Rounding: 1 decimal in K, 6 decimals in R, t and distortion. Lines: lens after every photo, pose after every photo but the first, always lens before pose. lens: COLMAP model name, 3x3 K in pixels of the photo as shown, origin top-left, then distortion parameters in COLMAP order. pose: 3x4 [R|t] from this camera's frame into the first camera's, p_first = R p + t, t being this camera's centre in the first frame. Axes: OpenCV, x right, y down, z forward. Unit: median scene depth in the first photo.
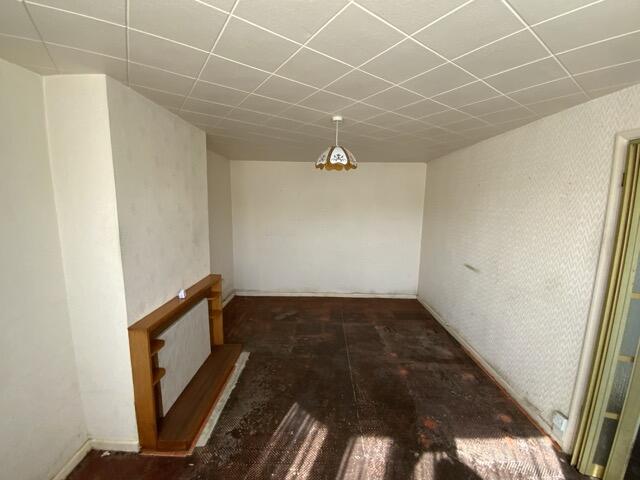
lens RADIAL K [[259.1, 0, 313.5], [0, 259.1, 242.1], [0, 0, 1]] dist [0.015973, -0.016028]
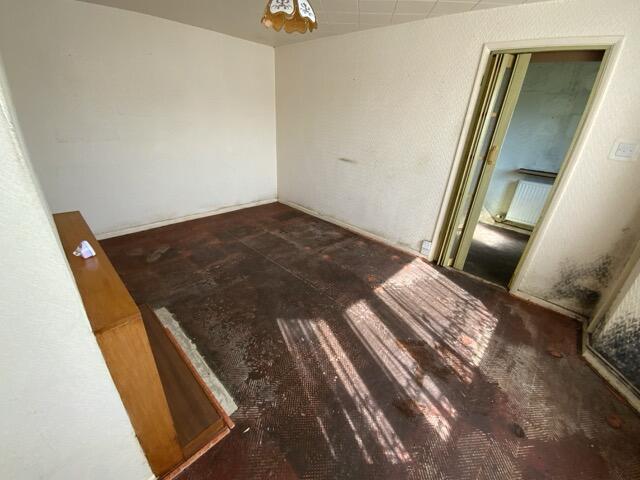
lens RADIAL K [[259.1, 0, 321.6], [0, 259.1, 242.6], [0, 0, 1]] dist [0.015973, -0.016028]
pose [[0.683464, -0.299337, 0.665788, -0.526994], [0.065533, 0.933536, 0.352443, 0.034649], [-0.727037, -0.197251, 0.657655, 0.325110]]
